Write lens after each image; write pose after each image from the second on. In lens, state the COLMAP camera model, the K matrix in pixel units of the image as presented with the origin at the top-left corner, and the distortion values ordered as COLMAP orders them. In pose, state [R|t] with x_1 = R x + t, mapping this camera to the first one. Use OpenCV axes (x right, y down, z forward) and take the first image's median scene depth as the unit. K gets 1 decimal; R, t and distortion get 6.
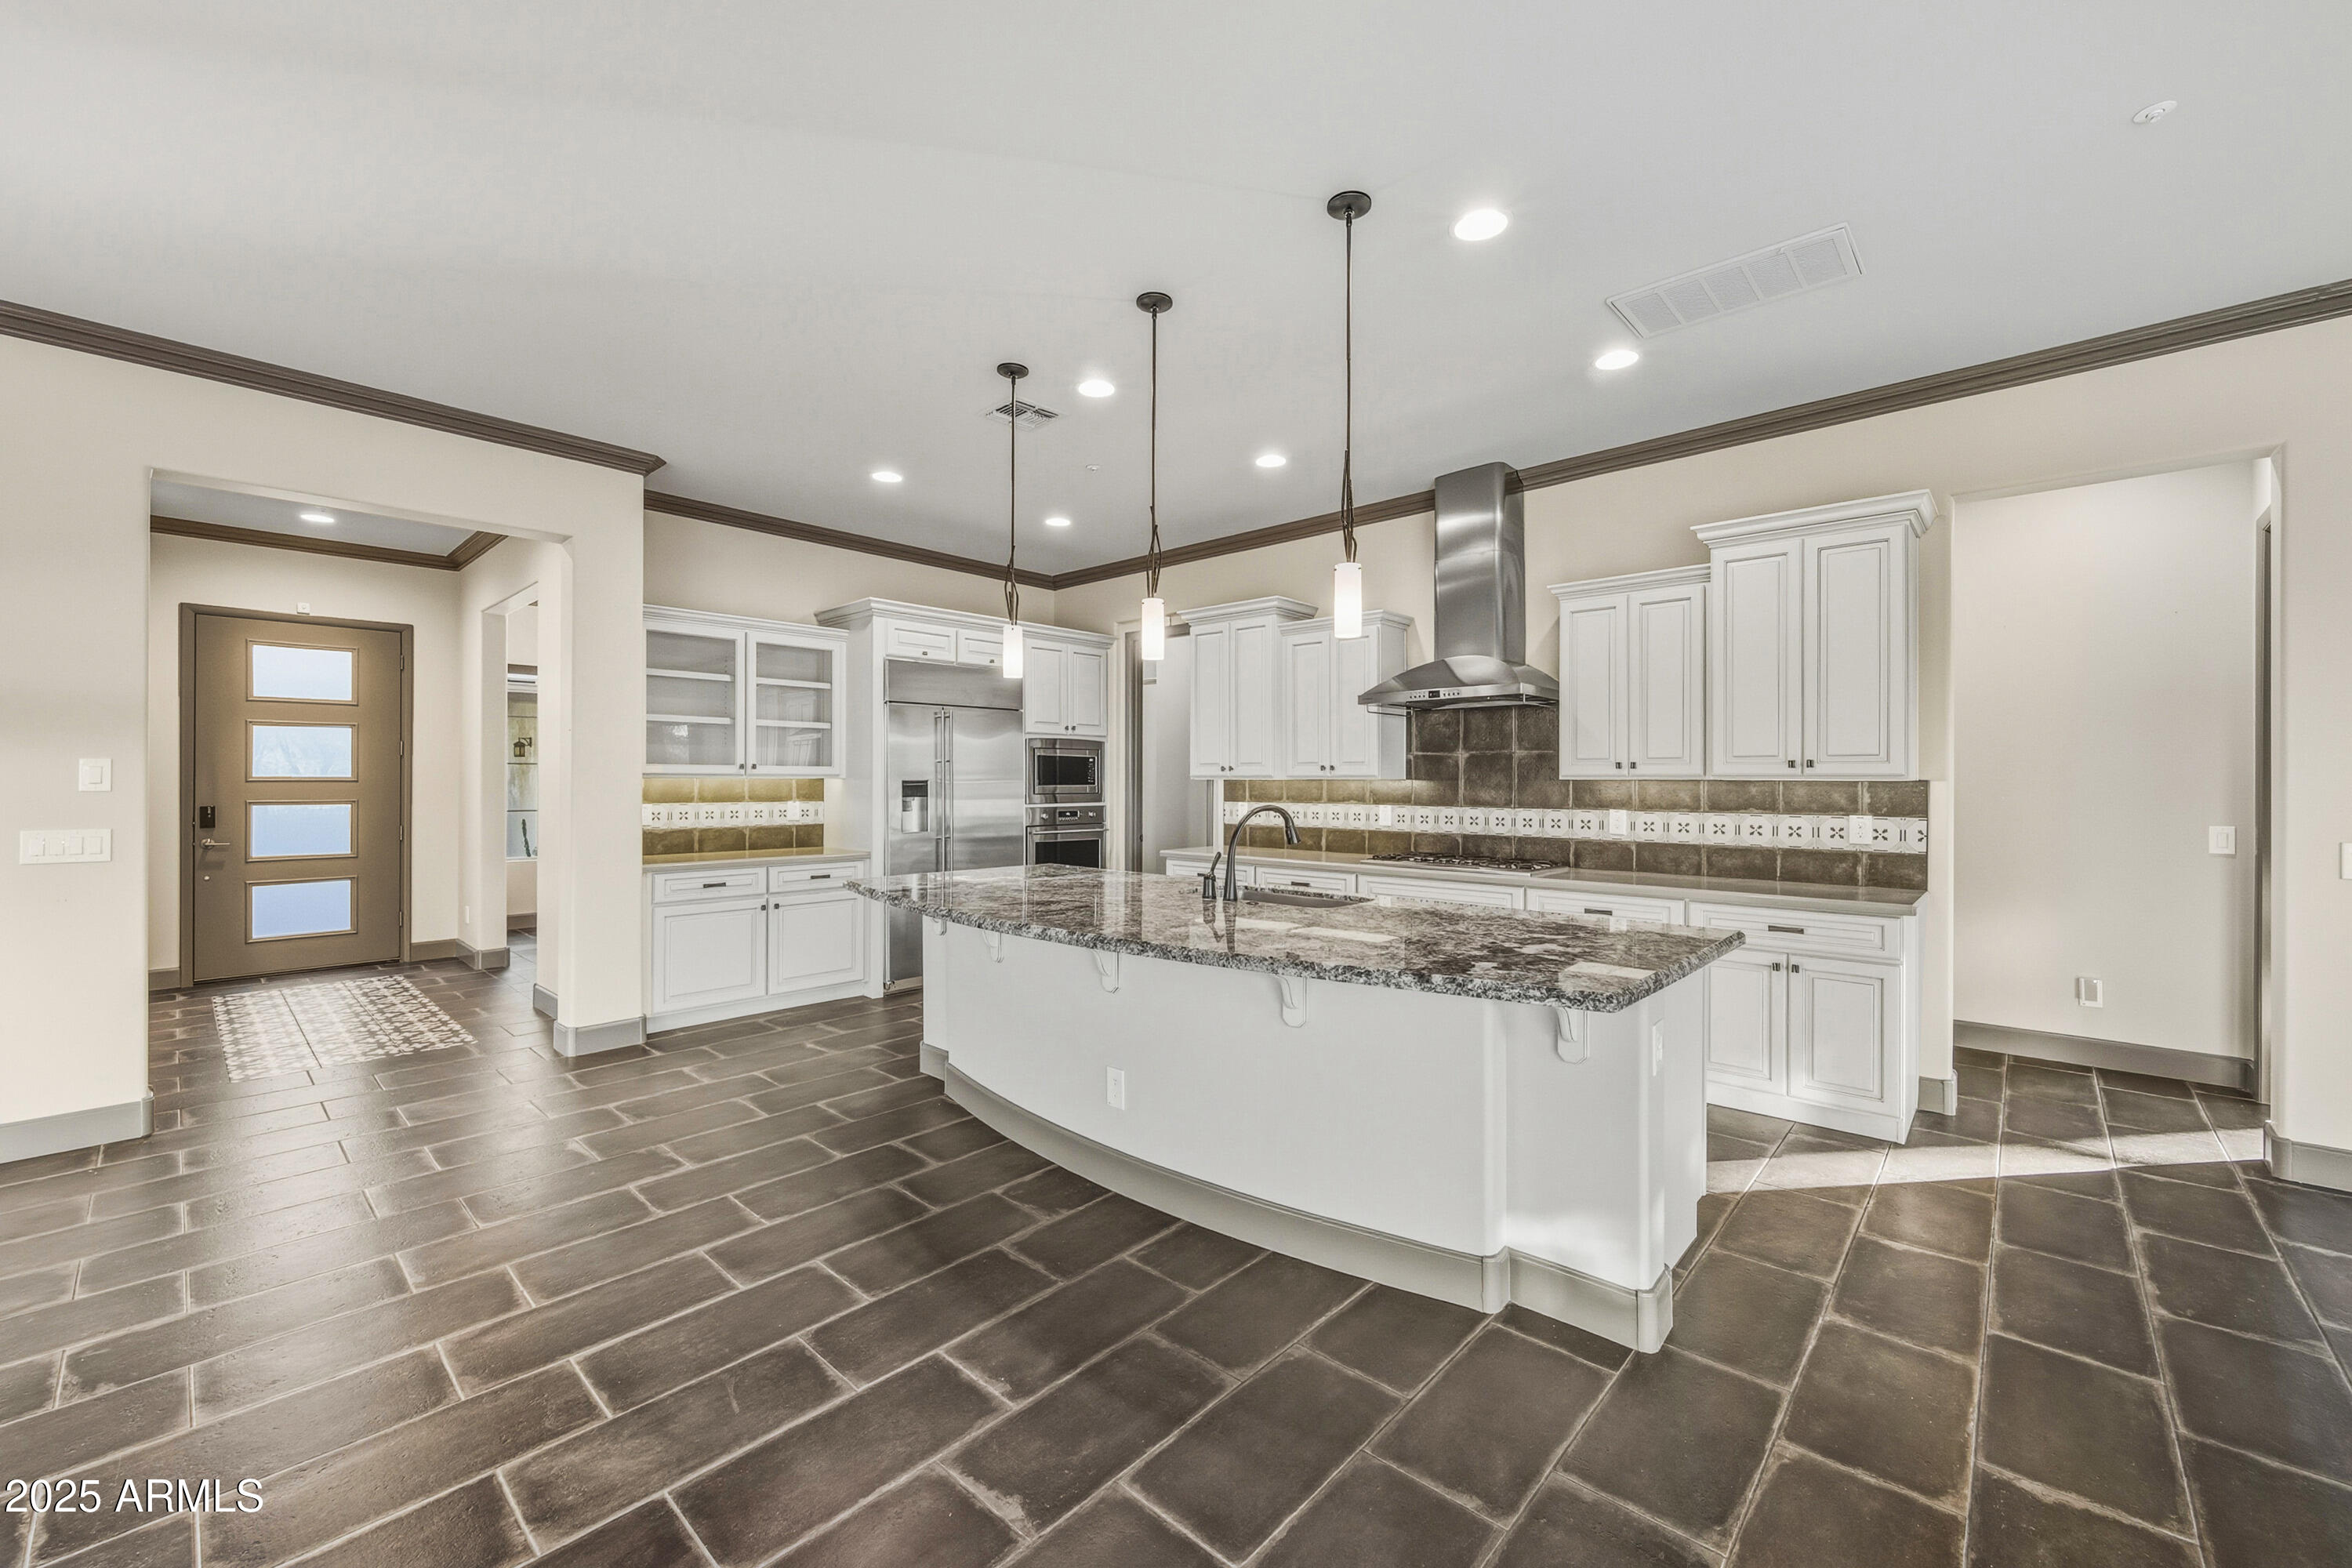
lens RADIAL K [[918.9, 0, 1158.9], [0, 918.9, 774.0], [0, 0, 1]] dist [-0.000879, -0.000031]
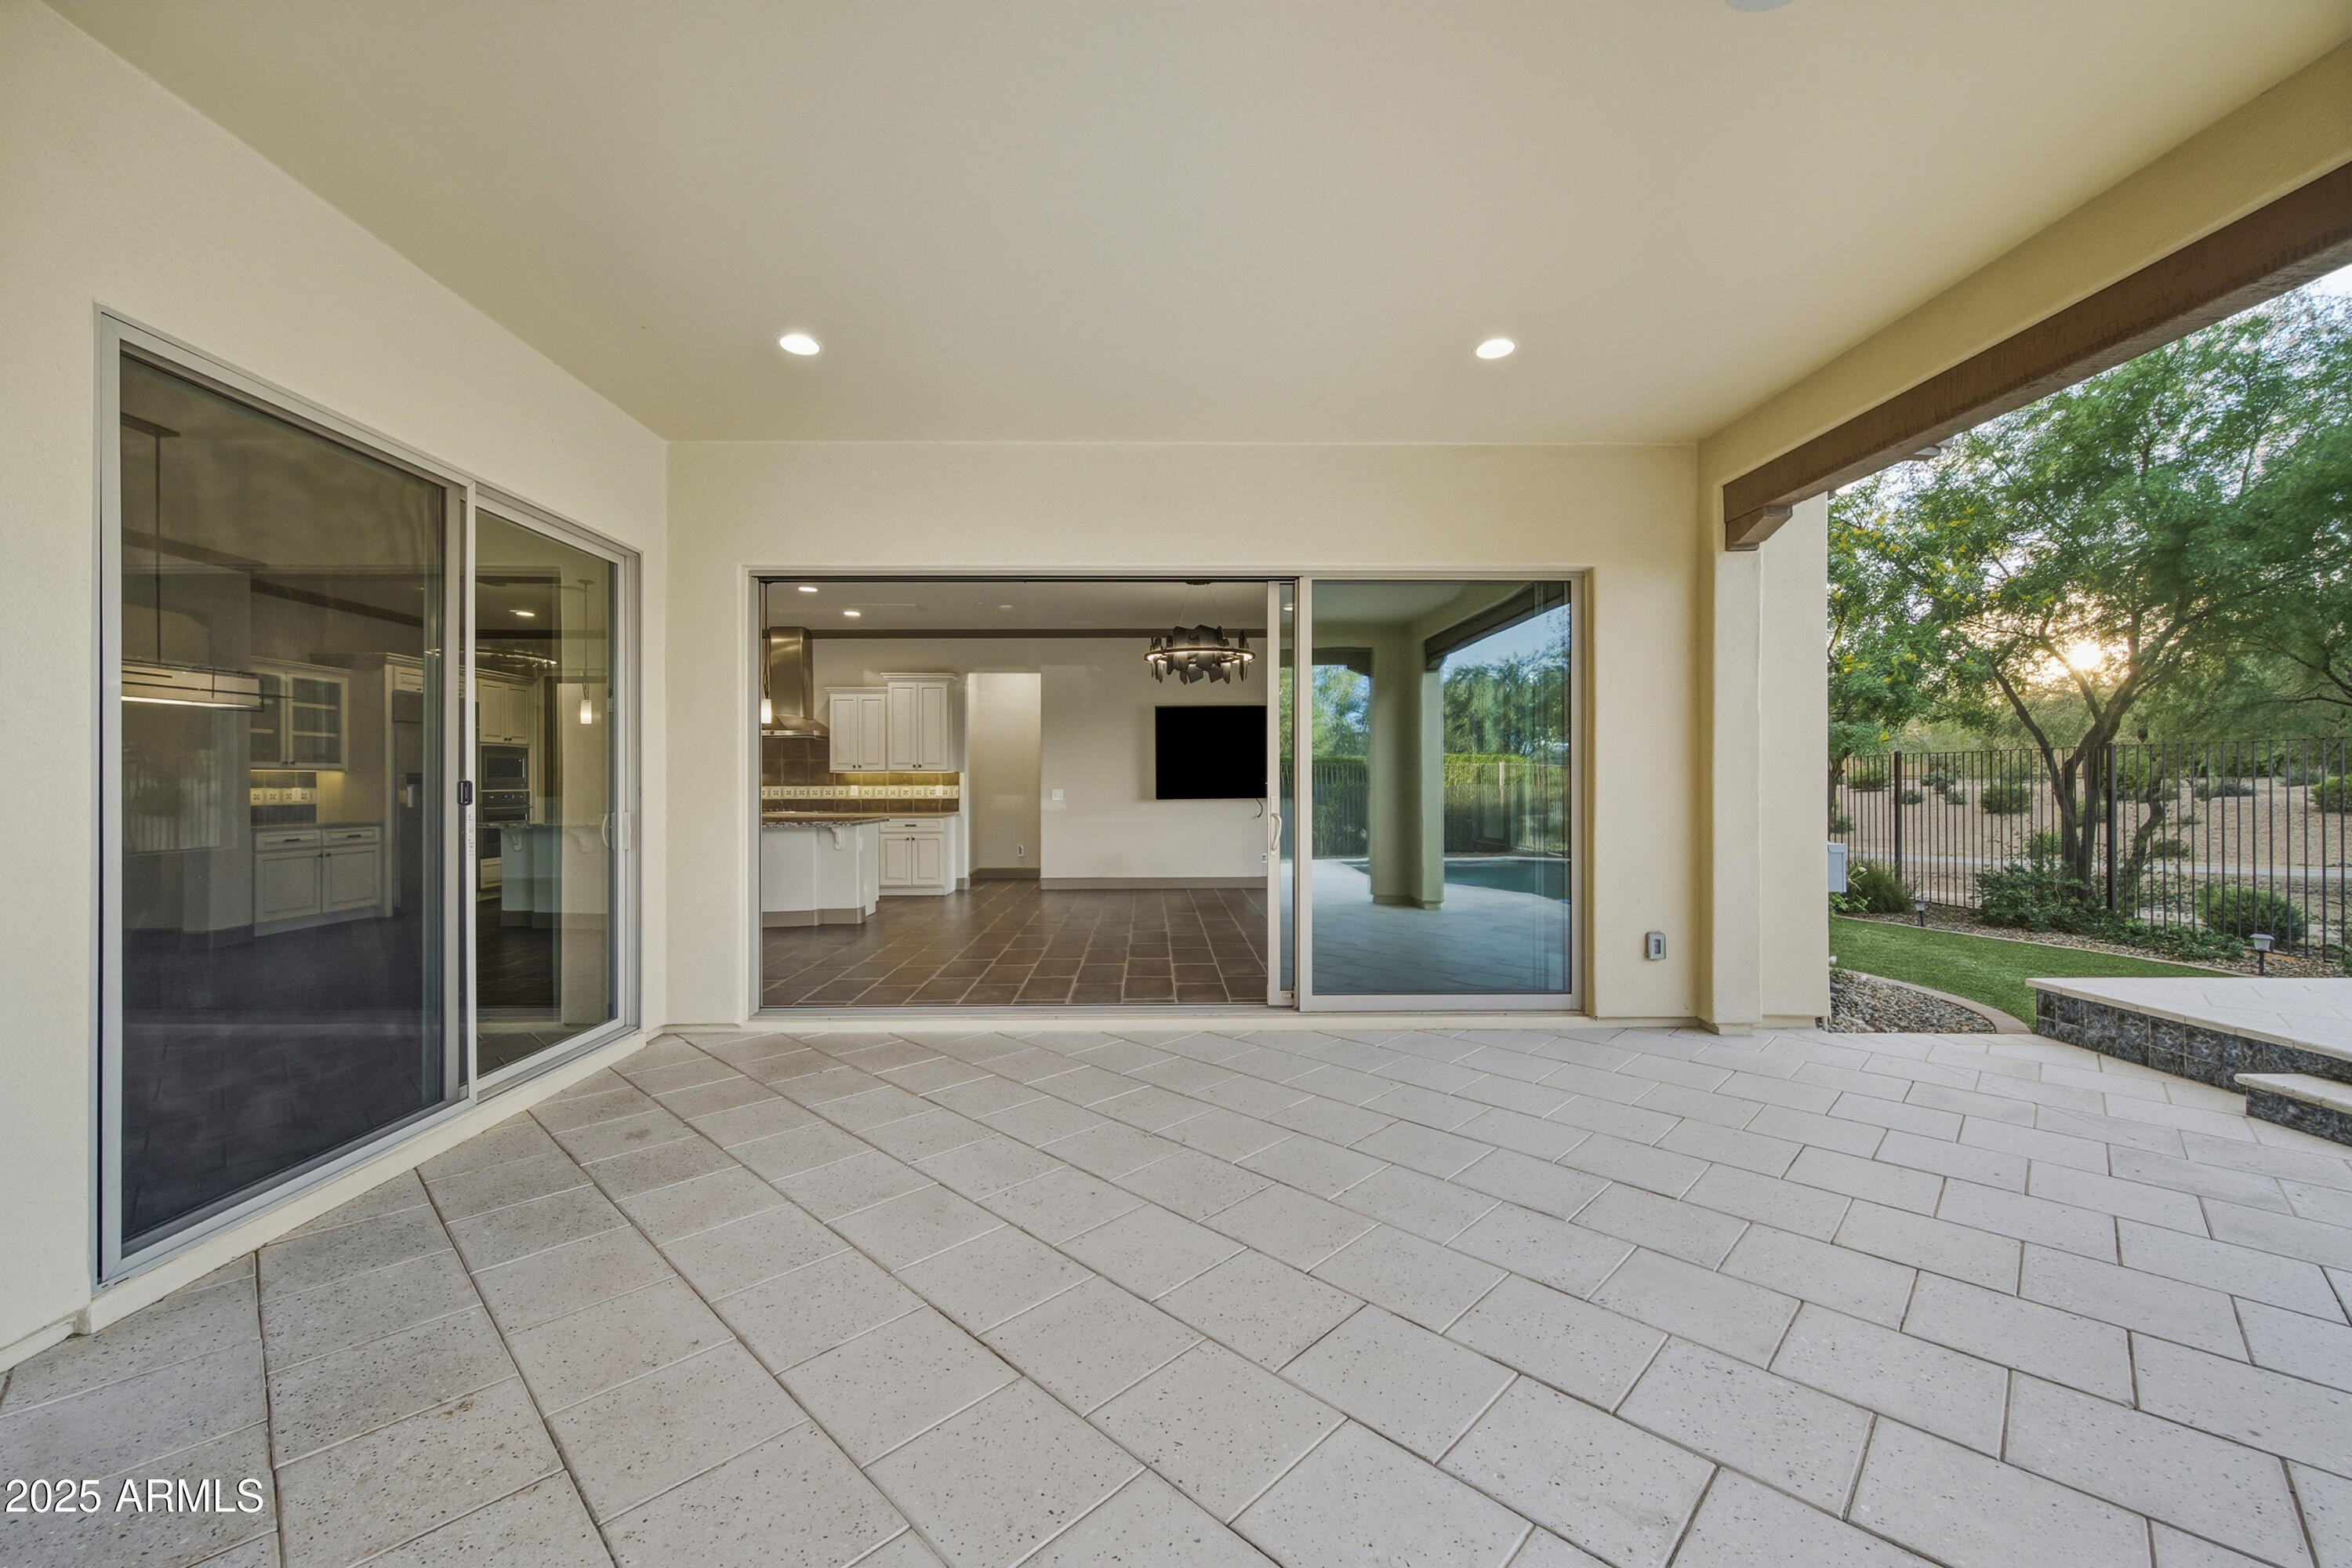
lens RADIAL K [[918.9, 0, 1173.2], [0, 918.9, 780.3], [0, 0, 1]] dist [-0.000879, -0.000031]
pose [[0.721522, -0.004003, 0.692379, -0.531297], [0.000954, 0.999988, 0.004787, 0.016456], [-0.692390, -0.002793, 0.721518, -1.244767]]
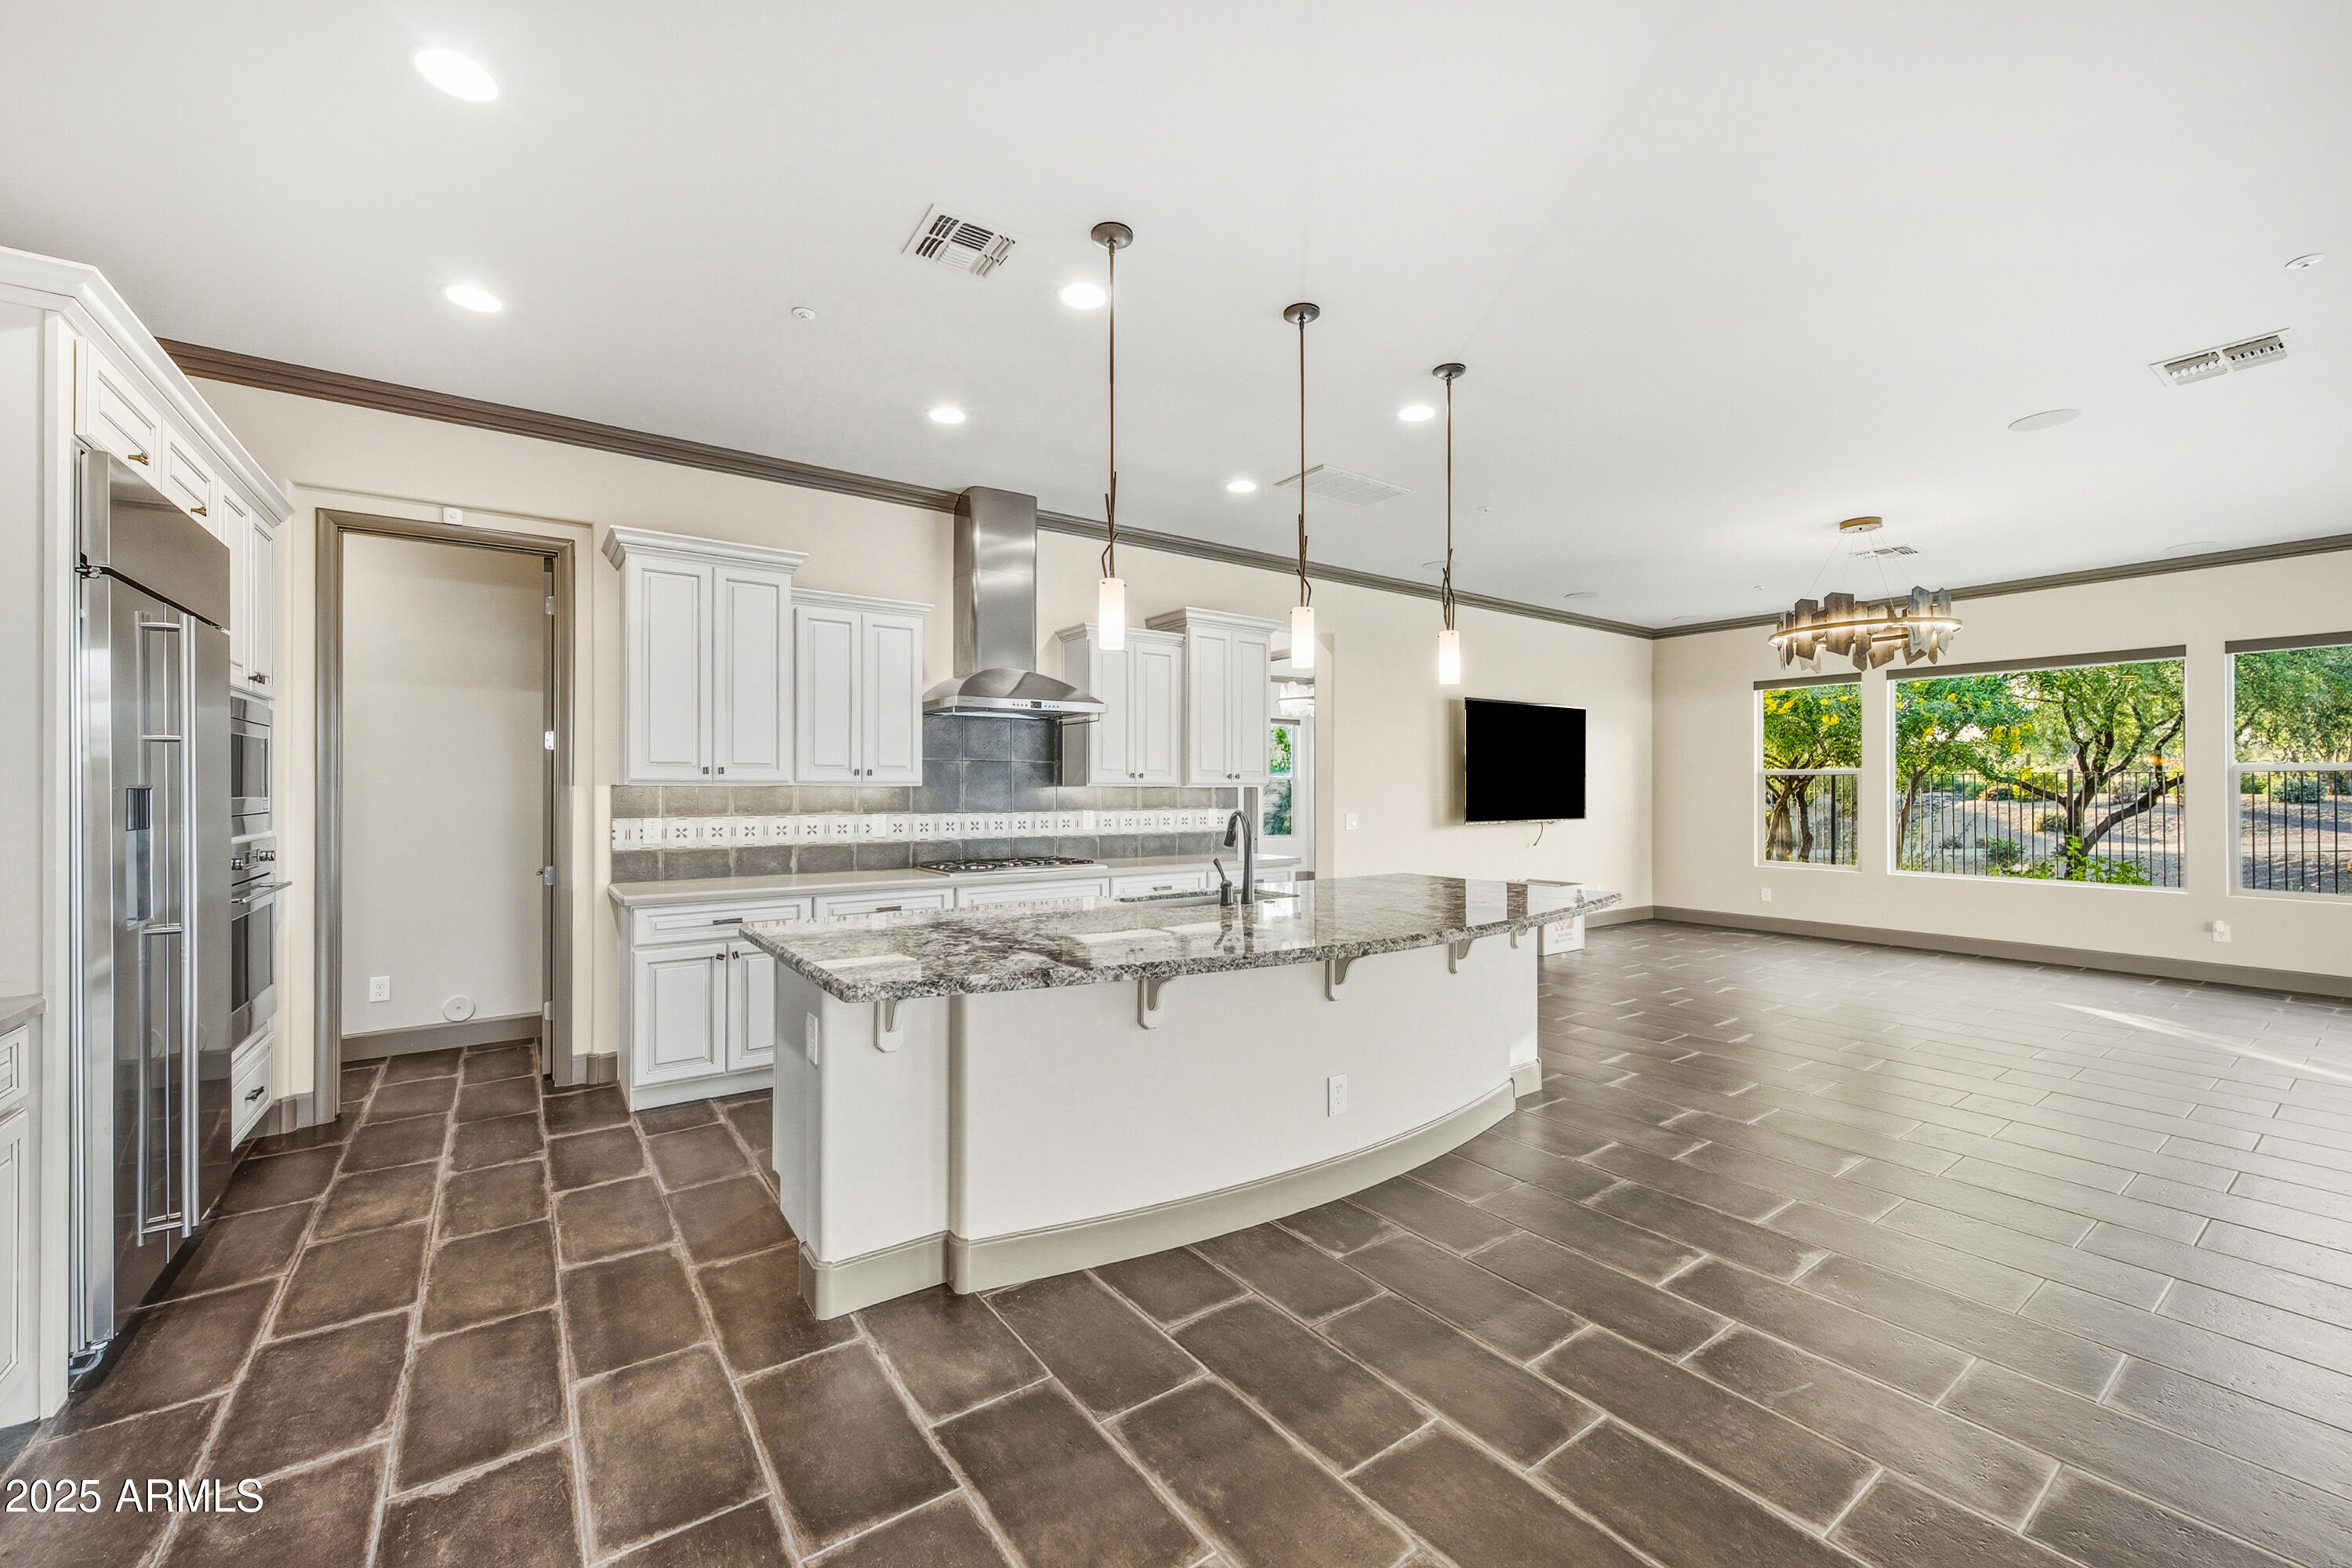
lens RADIAL K [[918.9, 0, 1171.4], [0, 918.9, 781.0], [0, 0, 1]] dist [-0.000879, -0.000031]
pose [[0.208351, 0.005312, 0.978040, -0.710694], [-0.007172, 0.999967, -0.003904, 0.003294], [-0.978028, -0.006202, 0.208382, 0.647130]]
